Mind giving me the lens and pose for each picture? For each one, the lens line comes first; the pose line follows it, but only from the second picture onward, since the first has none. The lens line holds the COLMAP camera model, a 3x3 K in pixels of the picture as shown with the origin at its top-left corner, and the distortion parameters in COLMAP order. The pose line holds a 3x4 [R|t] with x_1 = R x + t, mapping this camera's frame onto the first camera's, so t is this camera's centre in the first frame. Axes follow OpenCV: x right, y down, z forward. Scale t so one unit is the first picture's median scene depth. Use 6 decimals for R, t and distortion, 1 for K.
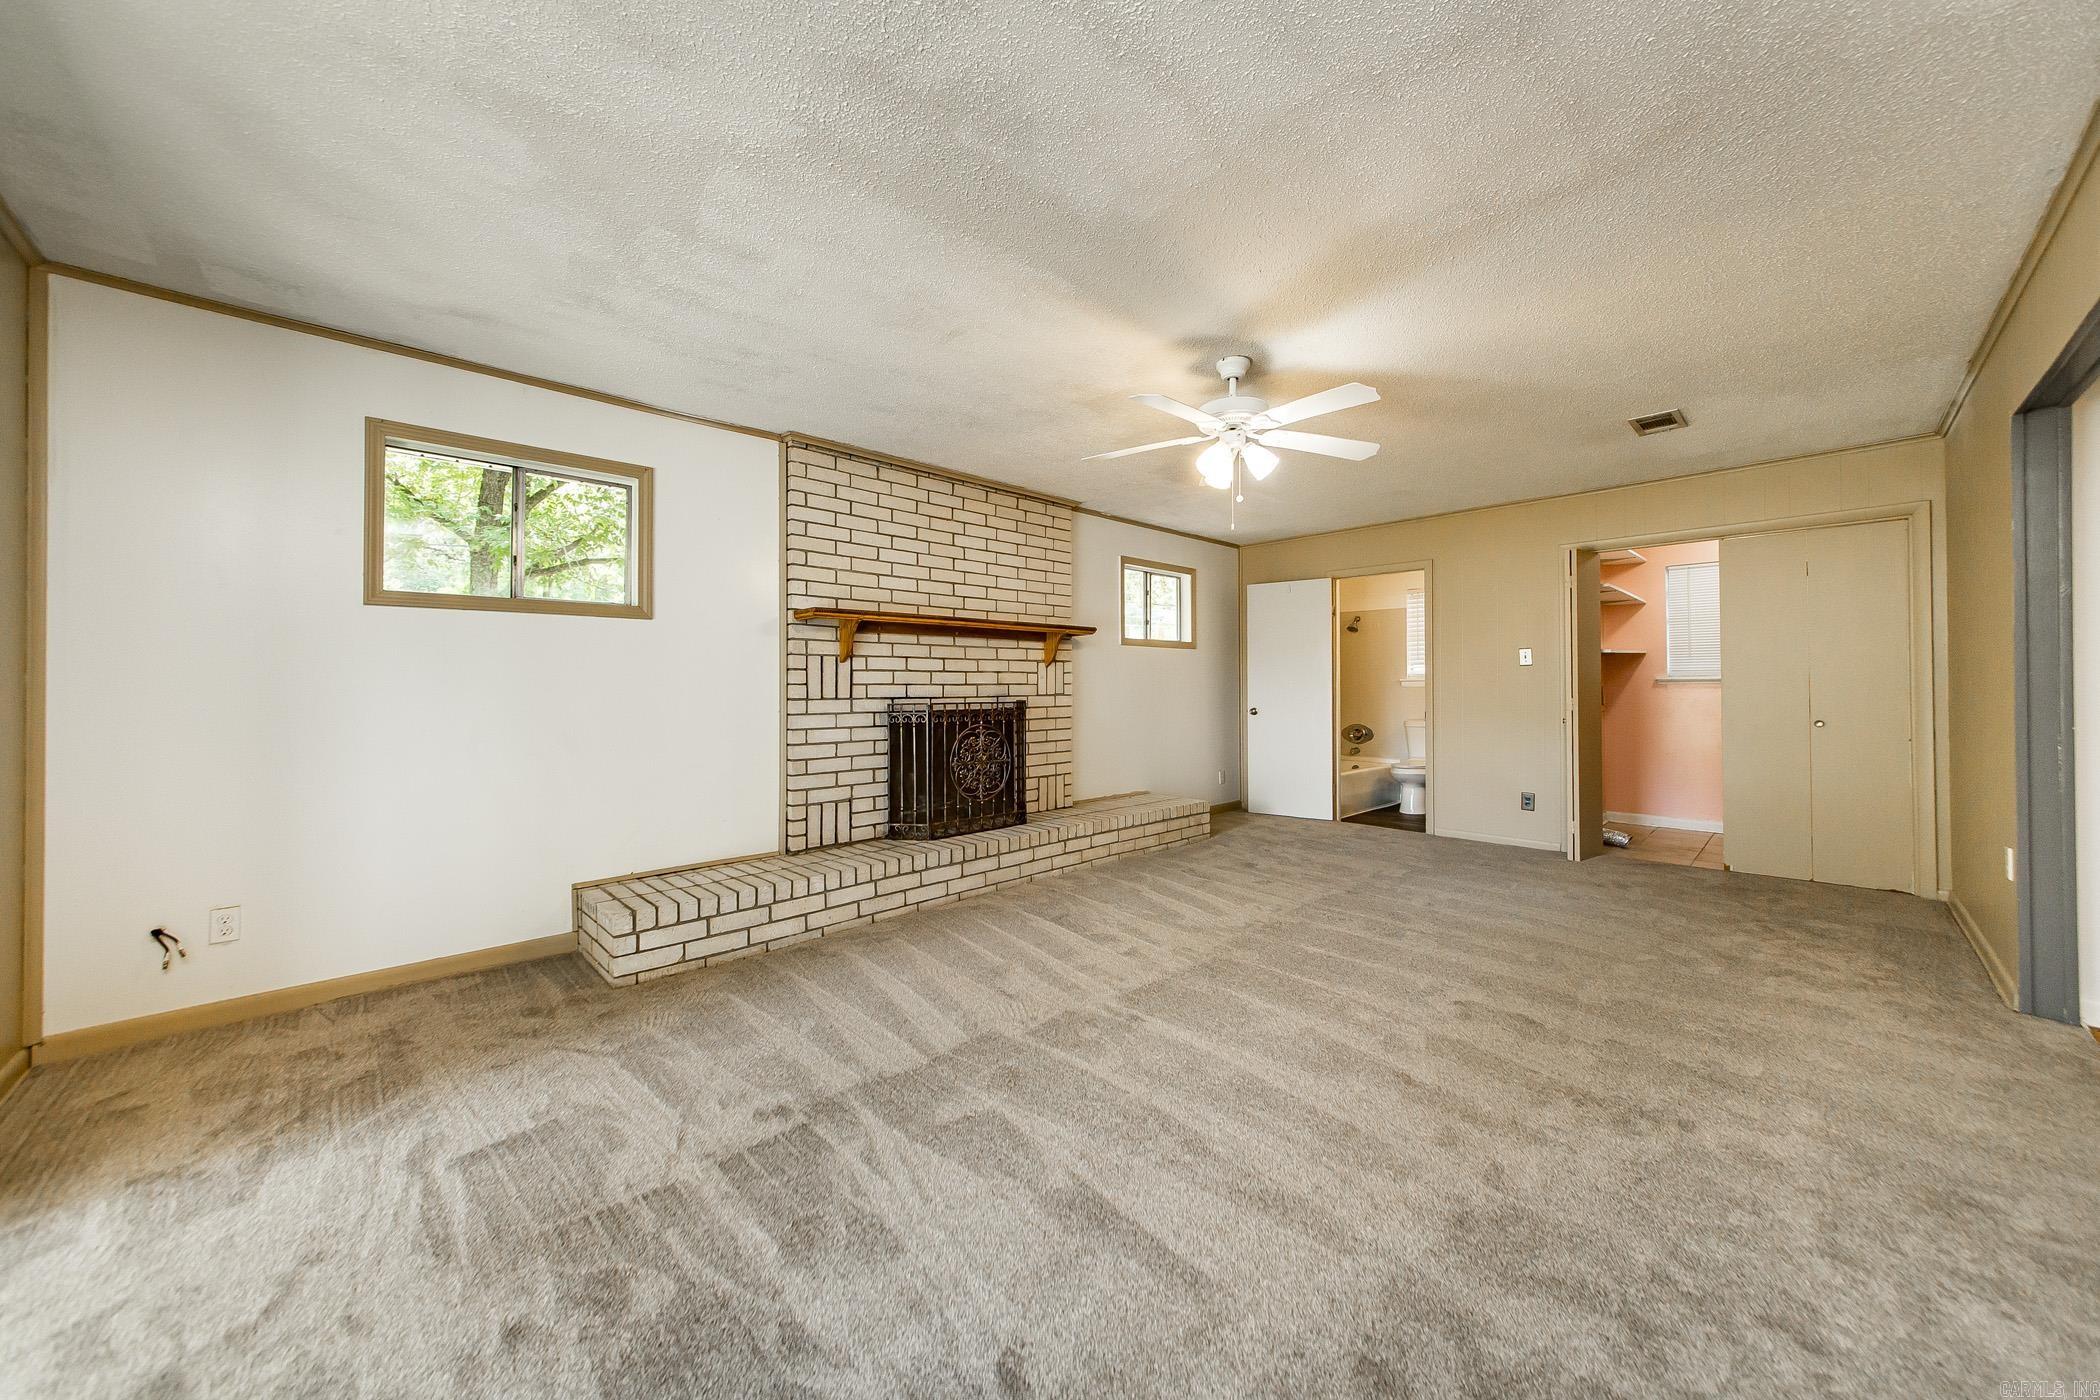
lens RADIAL K [[741.1, 0, 1056.4], [0, 741.1, 680.9], [0, 0, 1]] dist [0.000534, -0.000180]
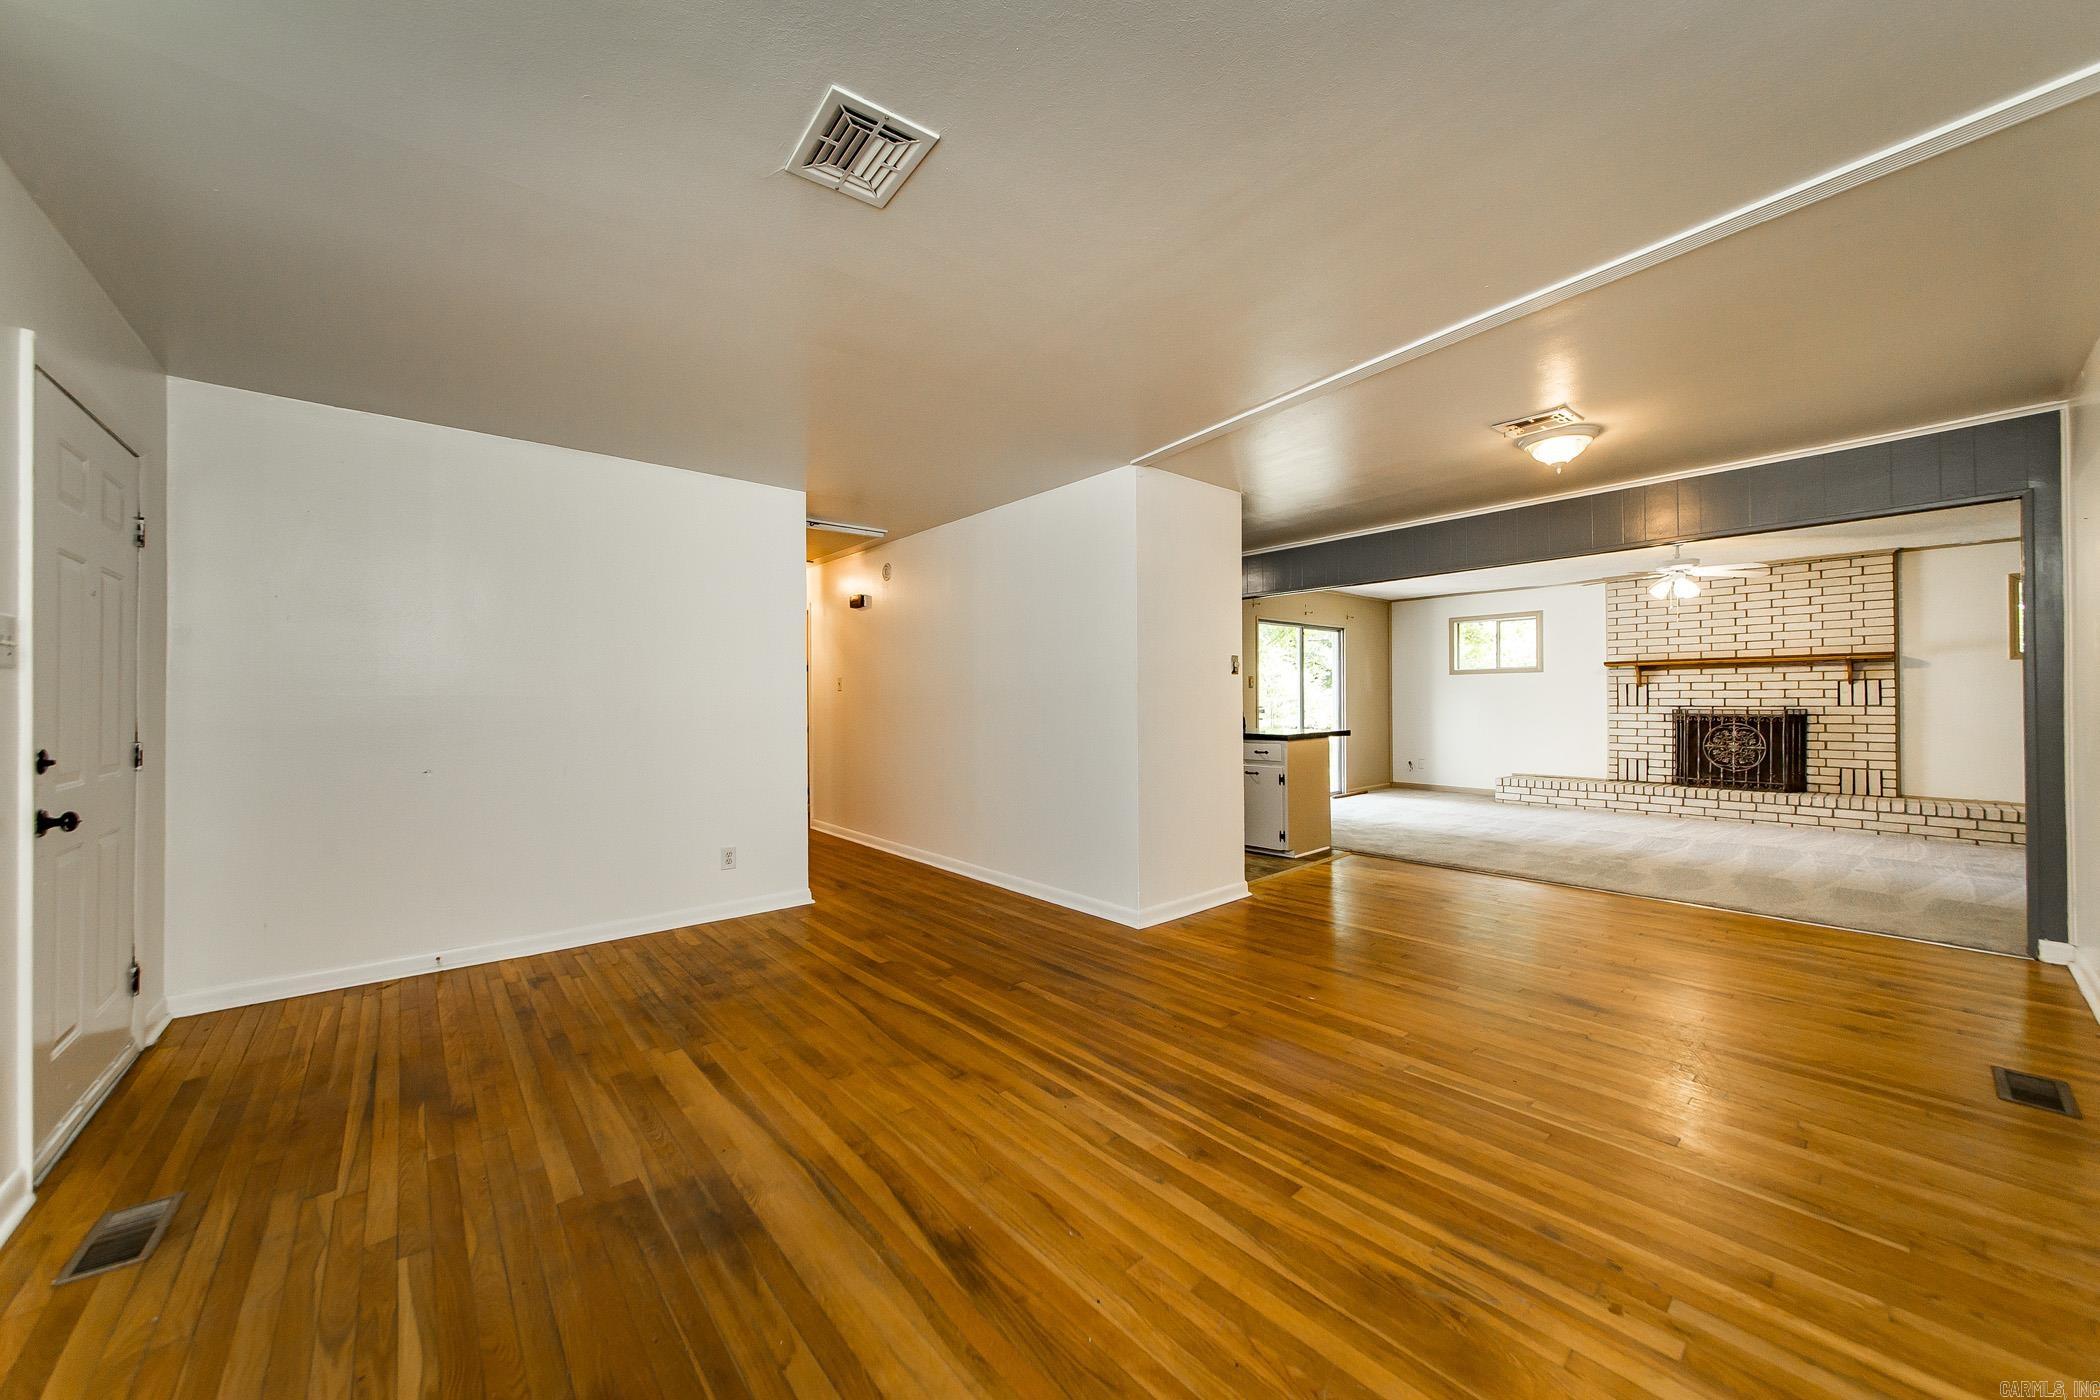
lens RADIAL K [[748.7, 0, 1057.1], [0, 748.7, 696.9], [0, 0, 1]] dist [-0.003664, -0.000016]
pose [[-0.053538, -0.002986, -0.998561, 1.781439], [0.011405, 0.999928, -0.003602, -0.010623], [0.998501, -0.011582, -0.053500, -0.424646]]
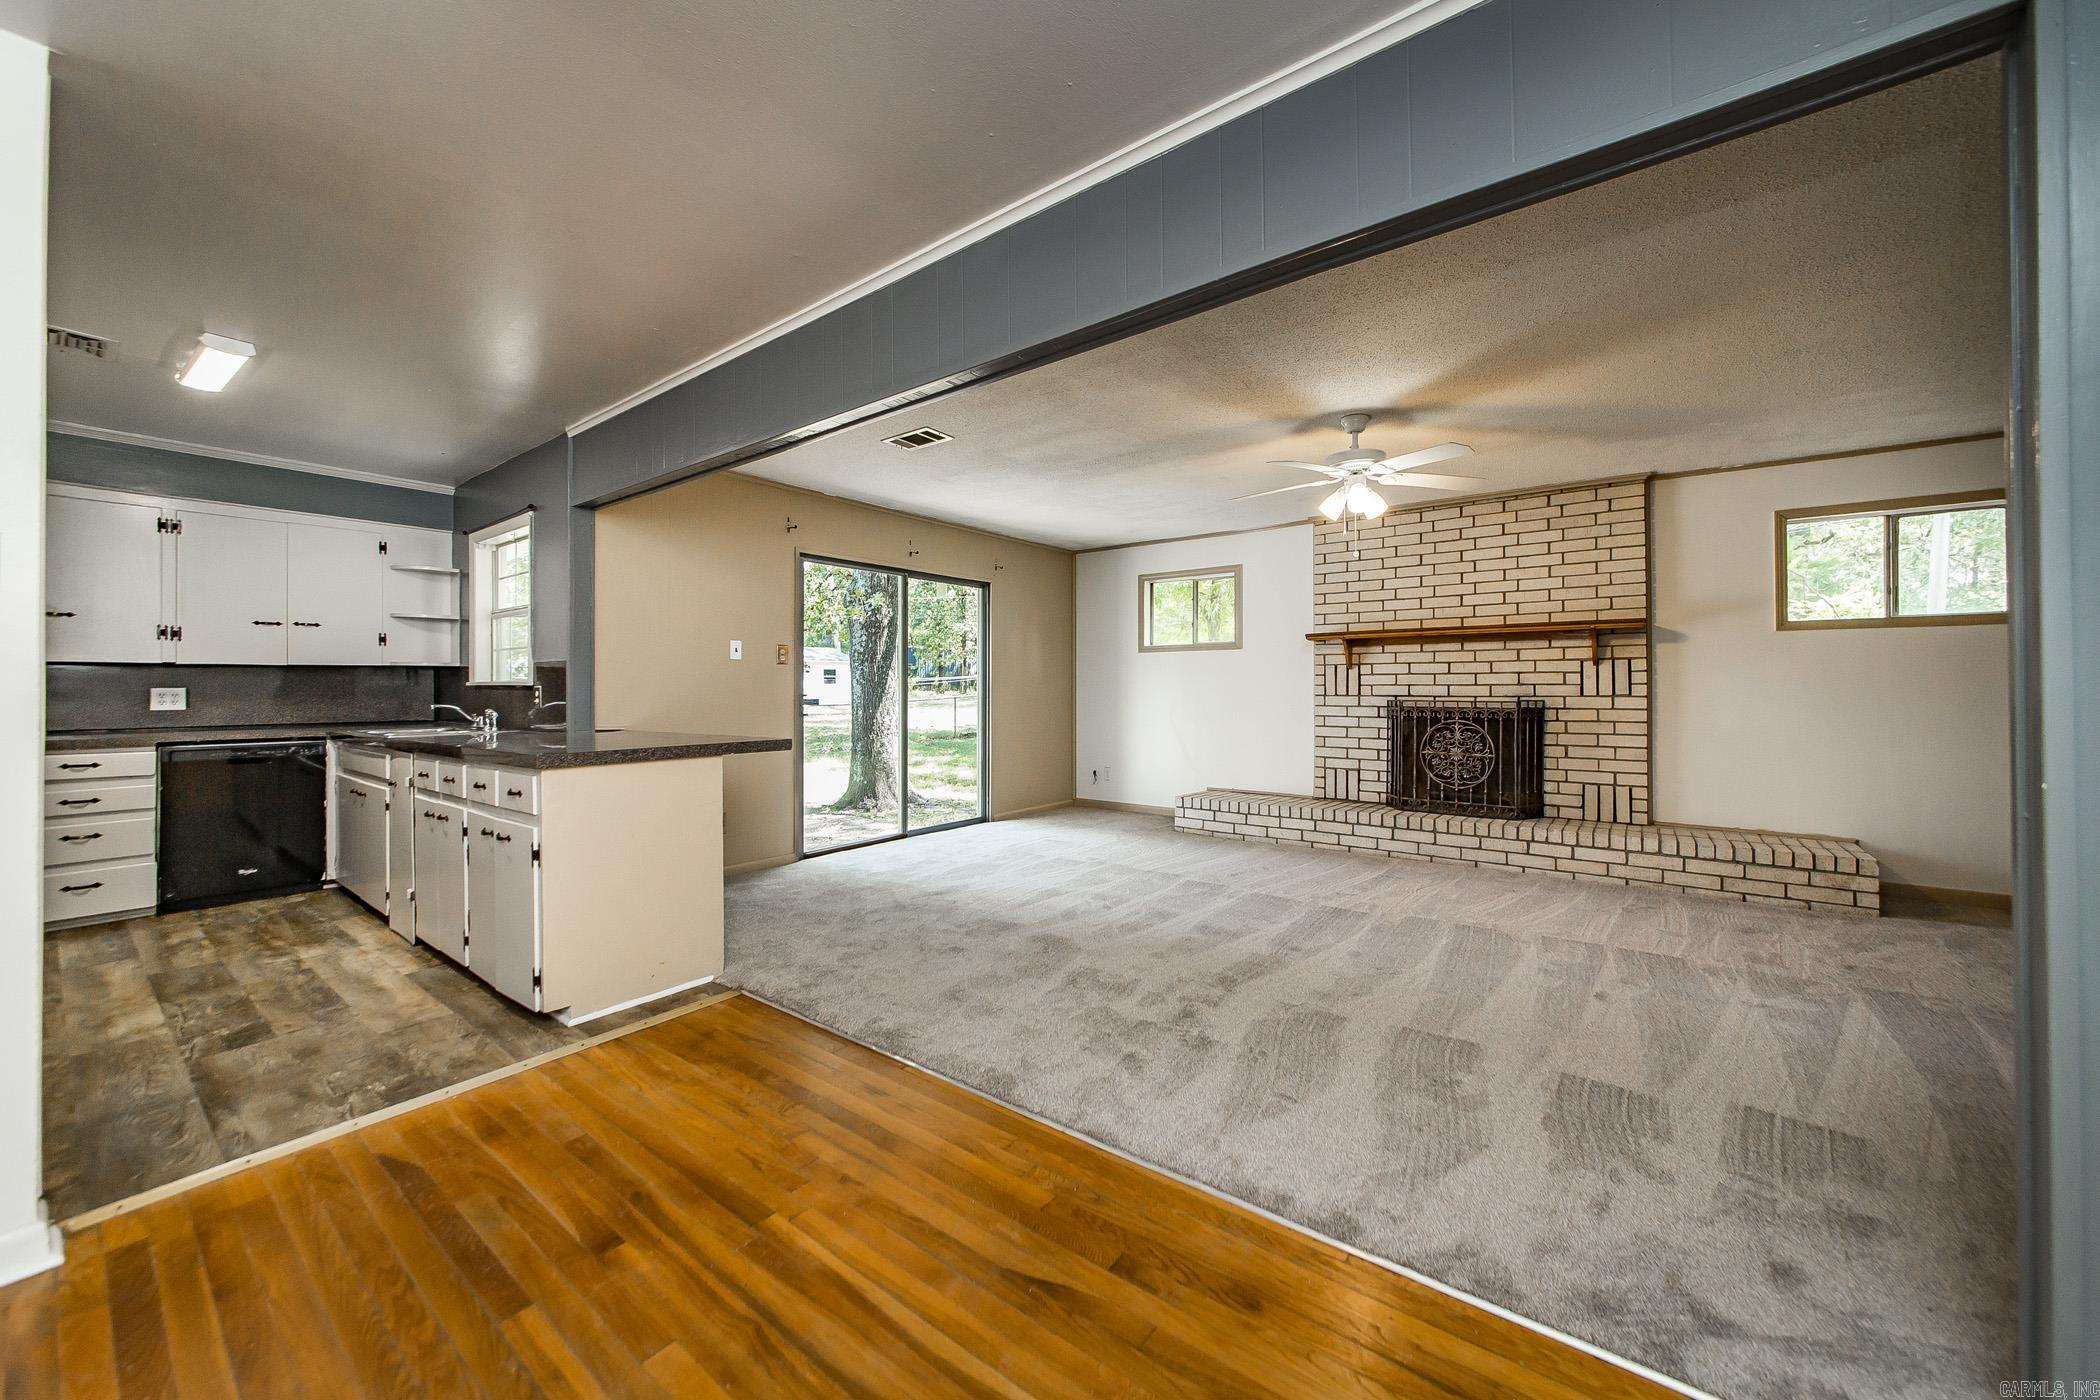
lens RADIAL K [[768.6, 0, 1069.7], [0, 768.6, 686.6], [0, 0, 1]] dist [-0.010504, 0.000045]
pose [[0.160979, -0.000975, -0.986957, 1.065759], [0.006842, 0.999977, 0.000128, 0.003561], [0.986934, -0.006773, 0.160982, 0.258272]]
